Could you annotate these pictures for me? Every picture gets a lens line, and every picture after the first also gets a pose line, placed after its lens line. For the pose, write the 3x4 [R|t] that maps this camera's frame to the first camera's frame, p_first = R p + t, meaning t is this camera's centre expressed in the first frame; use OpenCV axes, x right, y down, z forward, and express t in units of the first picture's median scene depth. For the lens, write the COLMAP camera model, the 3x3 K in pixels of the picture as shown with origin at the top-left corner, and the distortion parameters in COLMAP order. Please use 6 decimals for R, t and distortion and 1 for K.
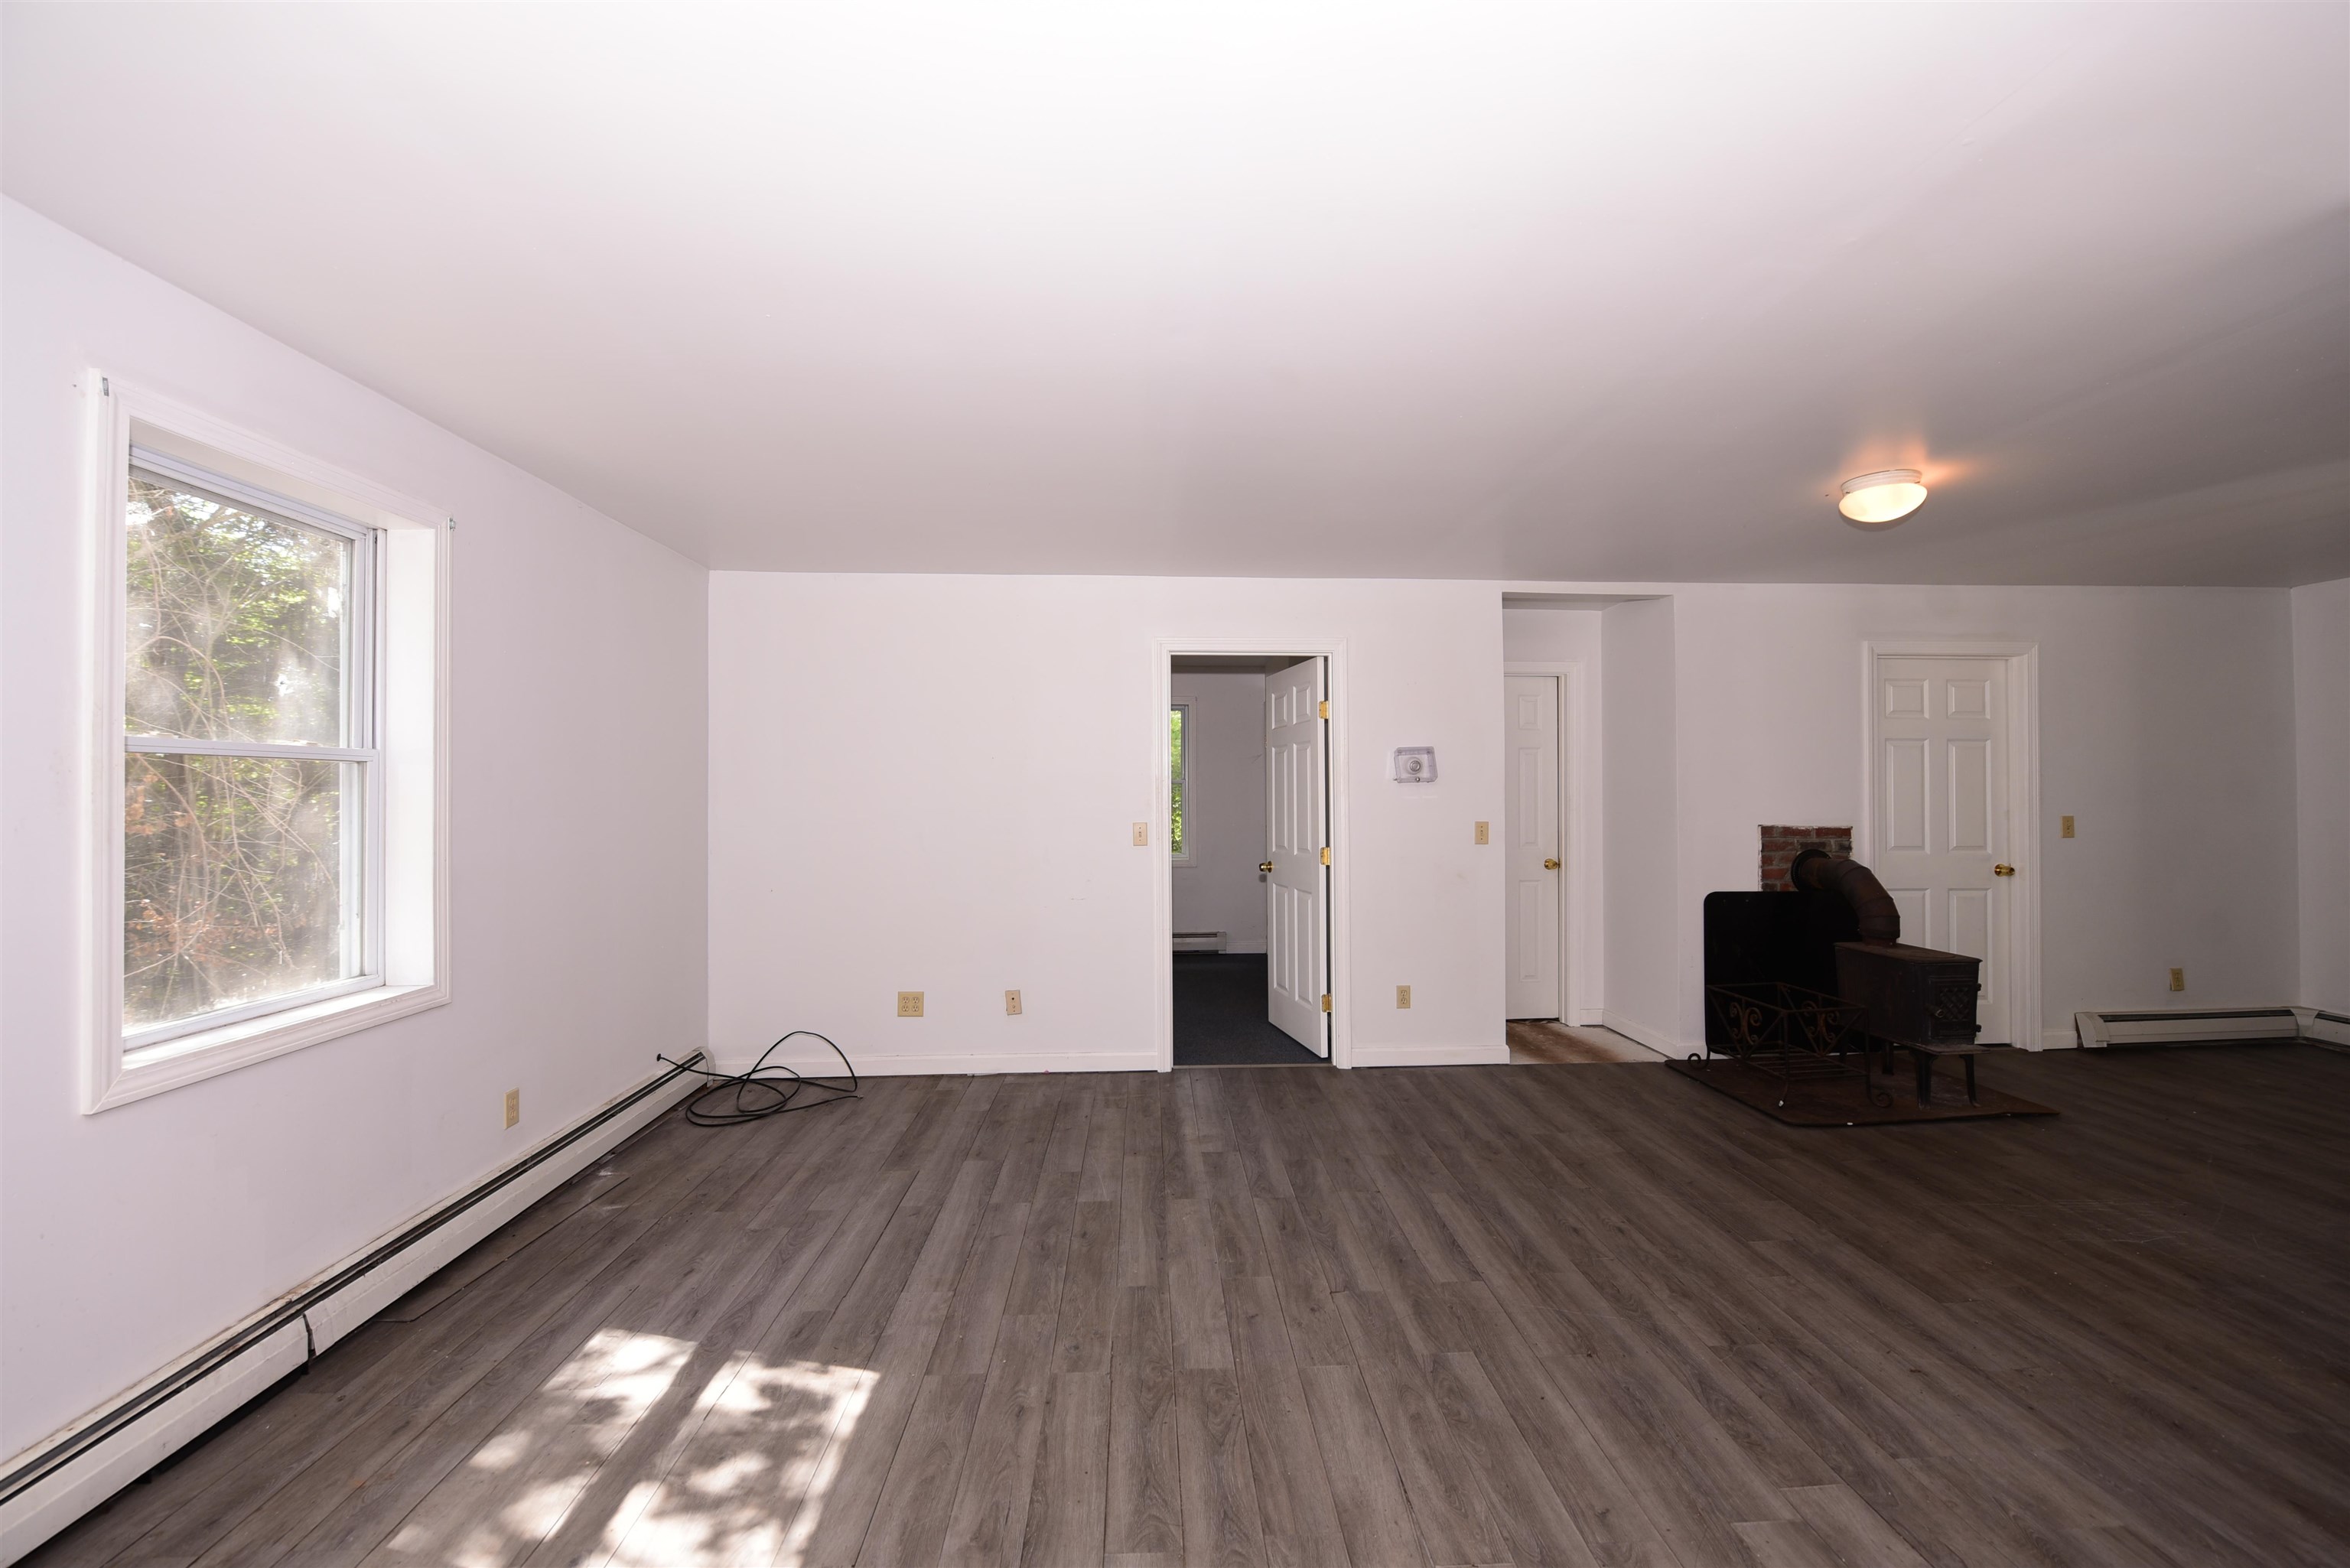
lens RADIAL K [[929.5, 0, 1183.1], [0, 929.5, 783.1], [0, 0, 1]] dist [-0.007769, -0.000581]
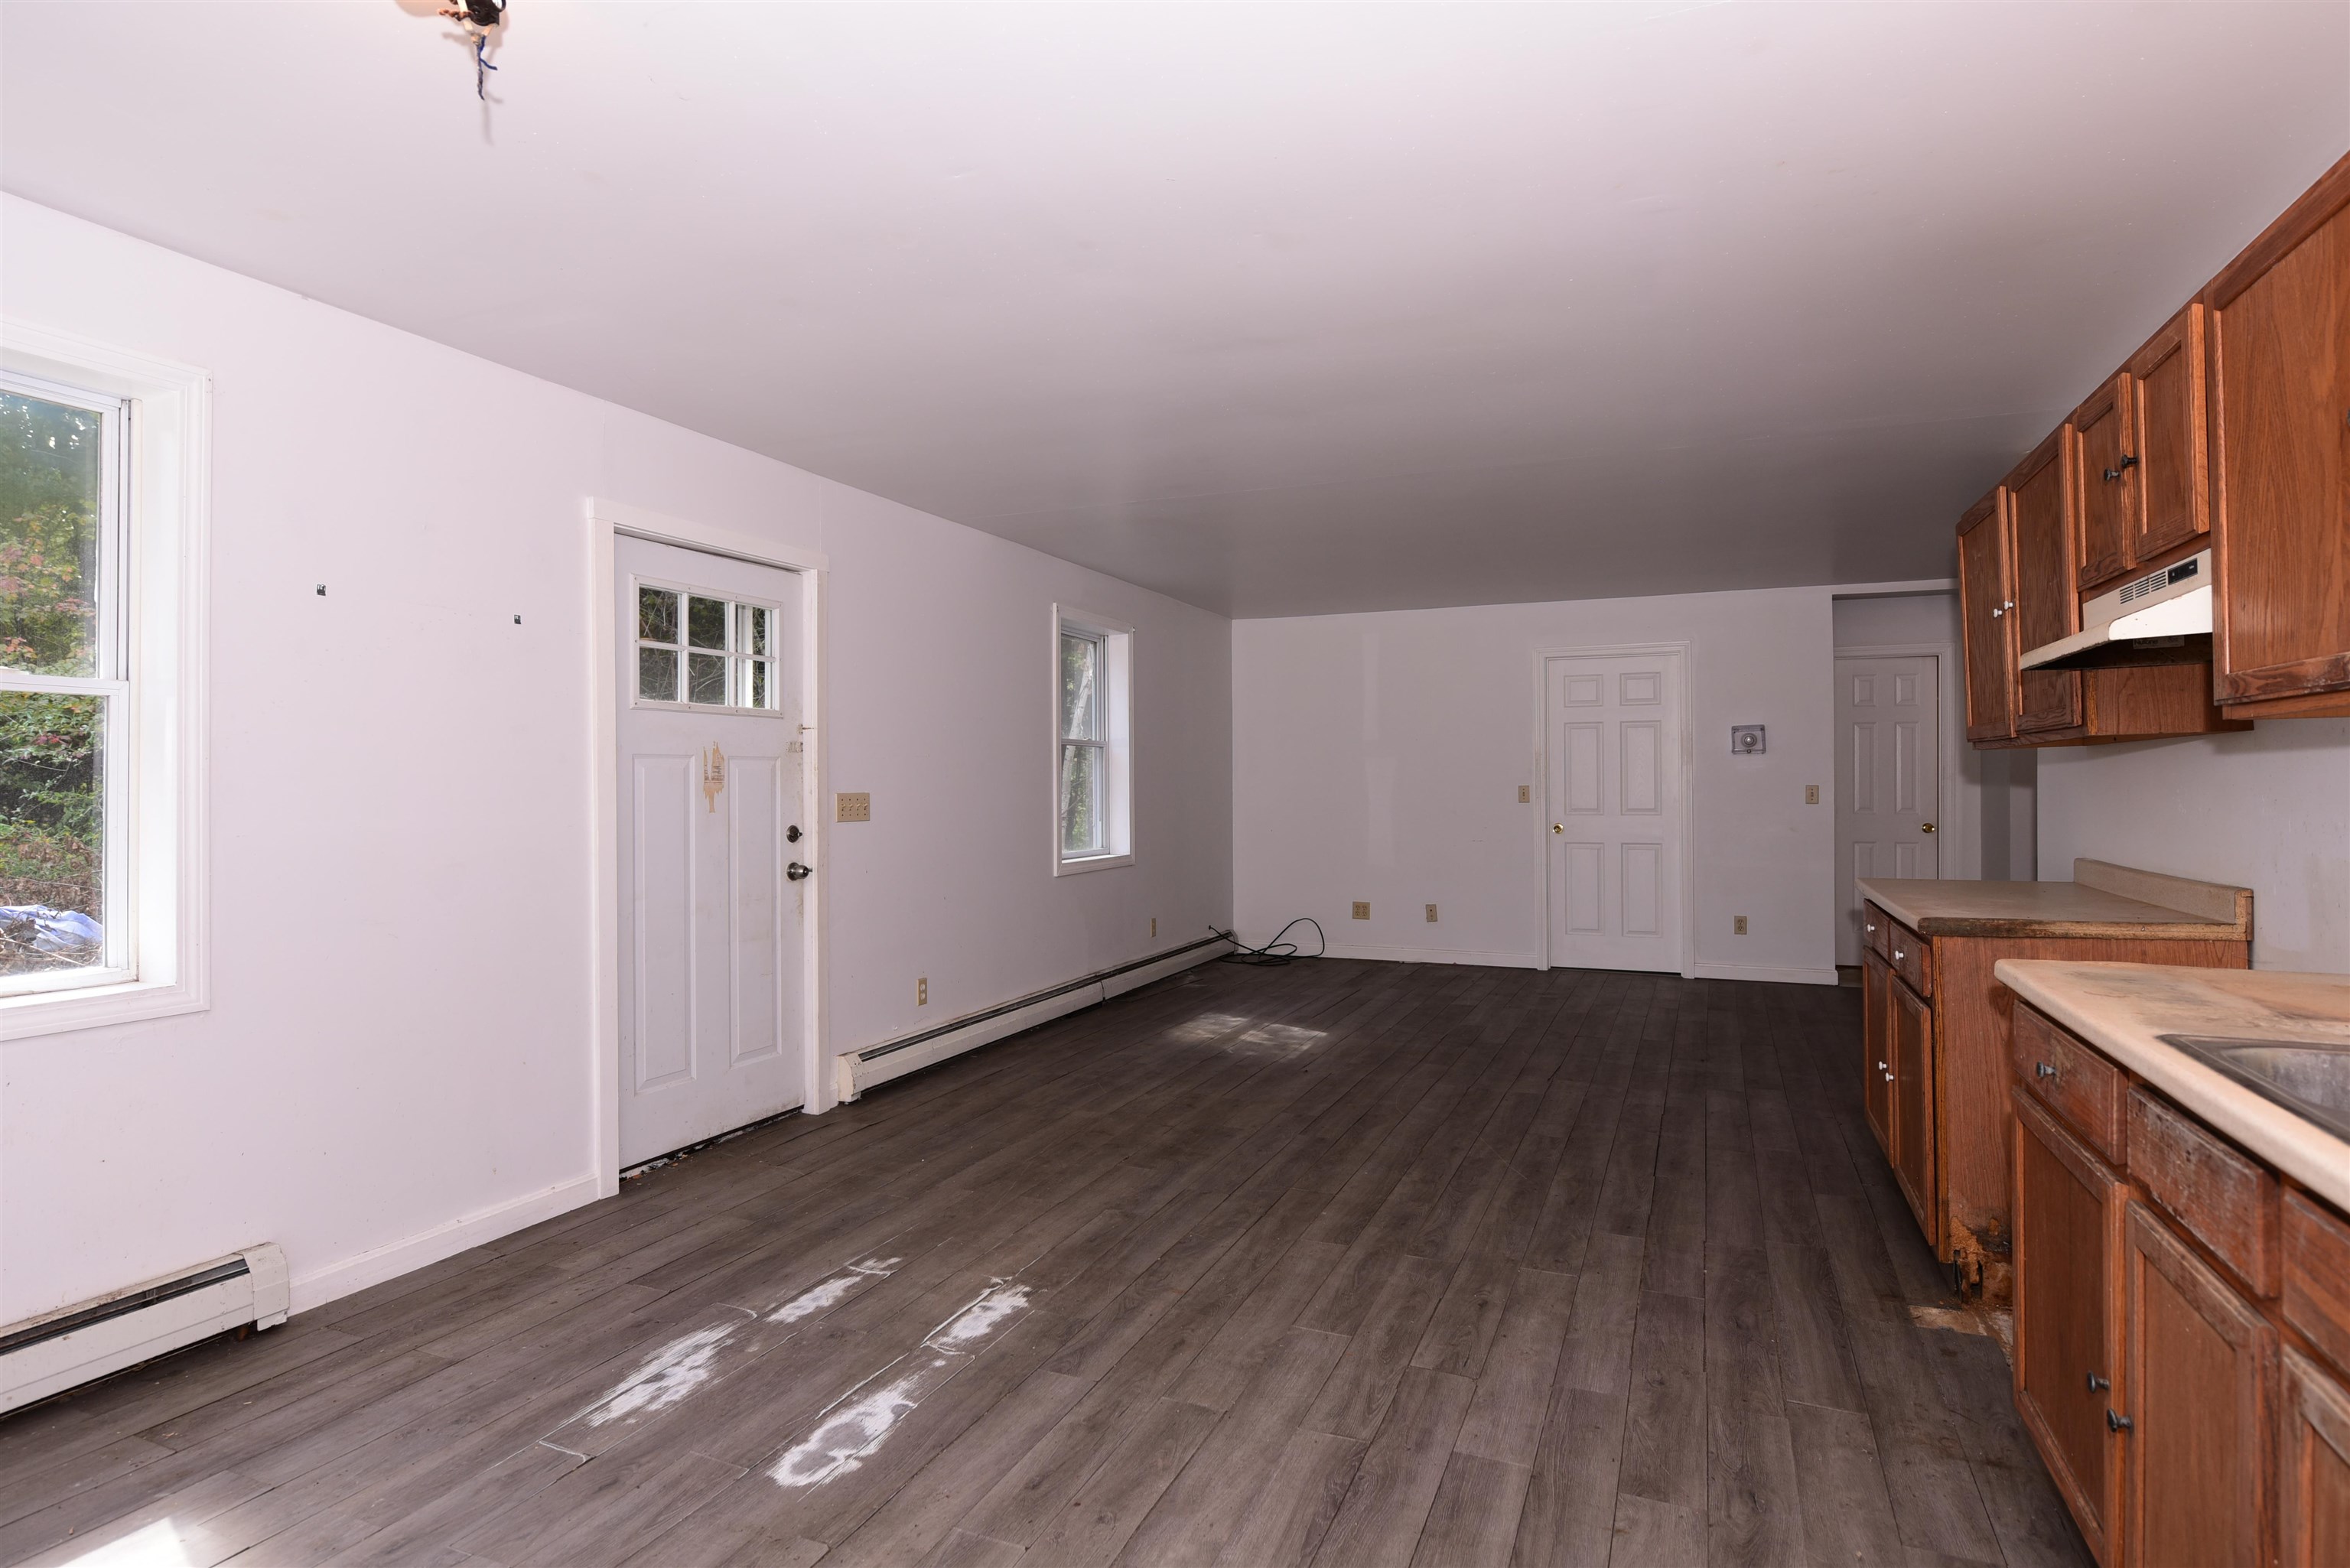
lens RADIAL K [[1206.0, 0, 1184.7], [0, 1206.0, 781.1], [0, 0, 1]] dist [-0.005526, -0.001064]
pose [[0.897478, -0.001830, -0.441055, 0.381159], [0.005804, 0.999954, 0.007661, 0.026249], [0.441021, -0.009436, 0.897447, -1.062207]]
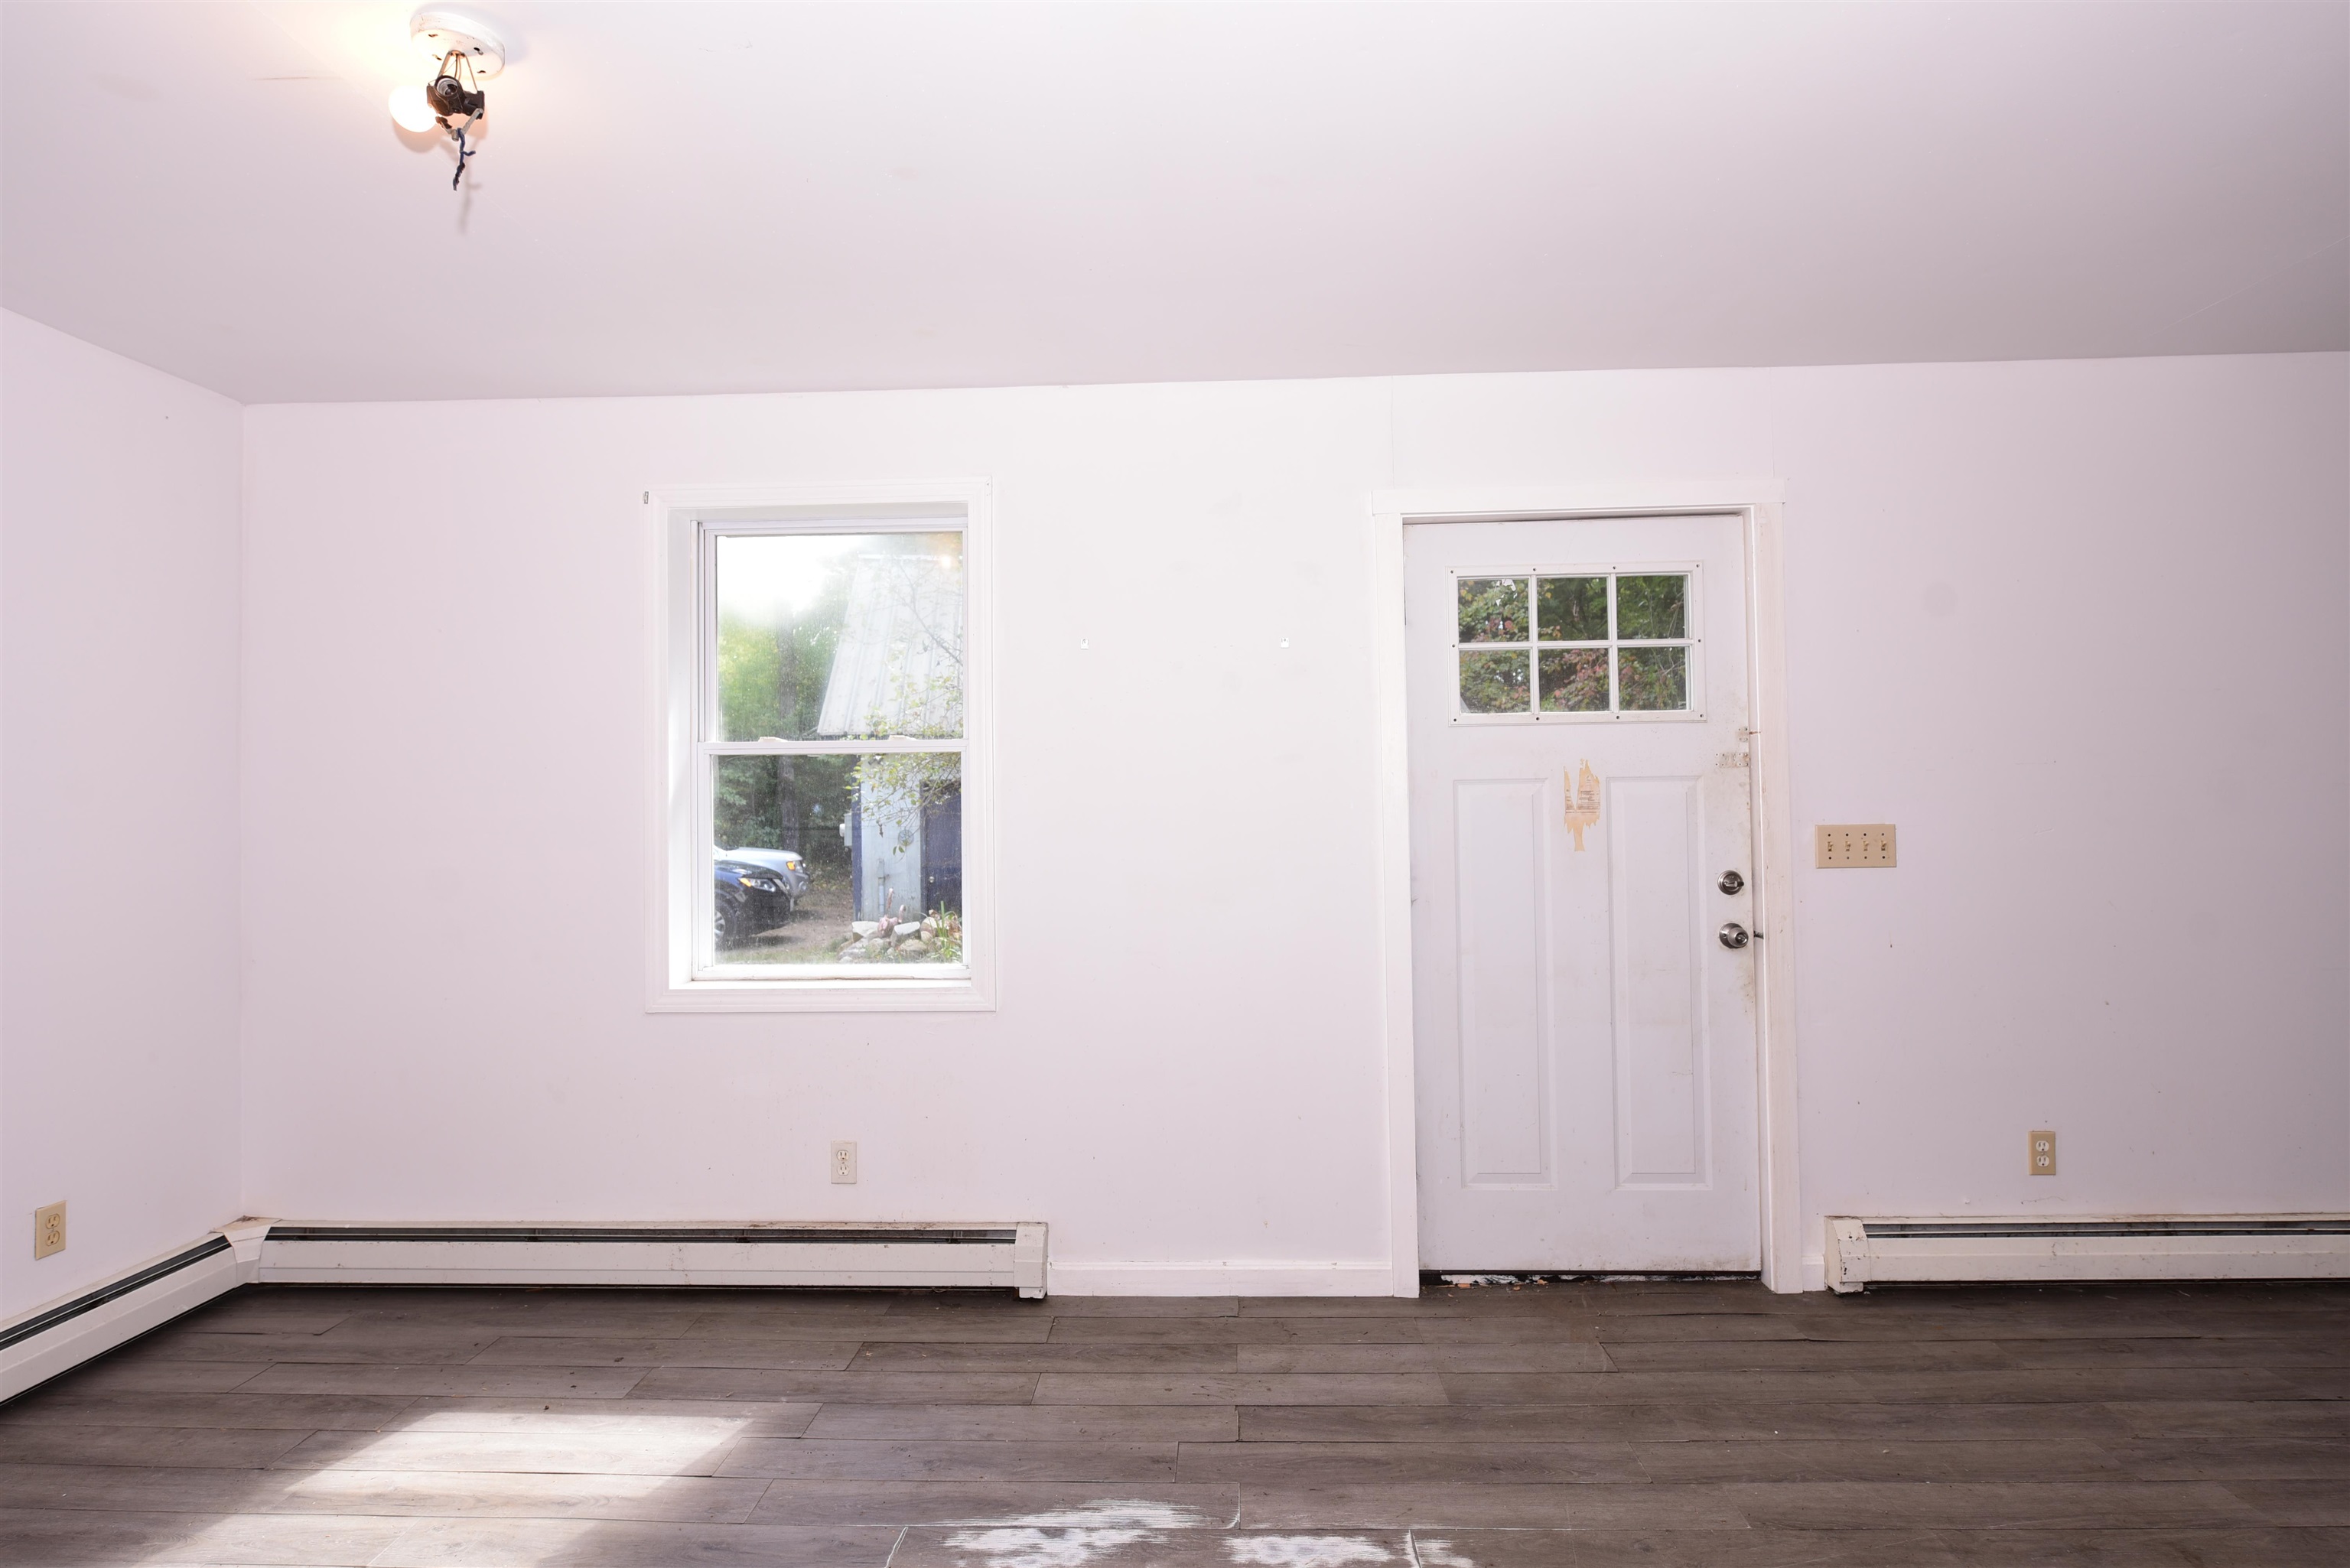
lens RADIAL K [[1206.0, 0, 1184.7], [0, 1206.0, 781.1], [0, 0, 1]] dist [-0.005526, -0.001064]
pose [[-0.090556, -0.012199, -0.995817, 0.386294], [0.023322, 0.999625, -0.014366, 0.015989], [0.995618, -0.024525, -0.090237, -0.400442]]
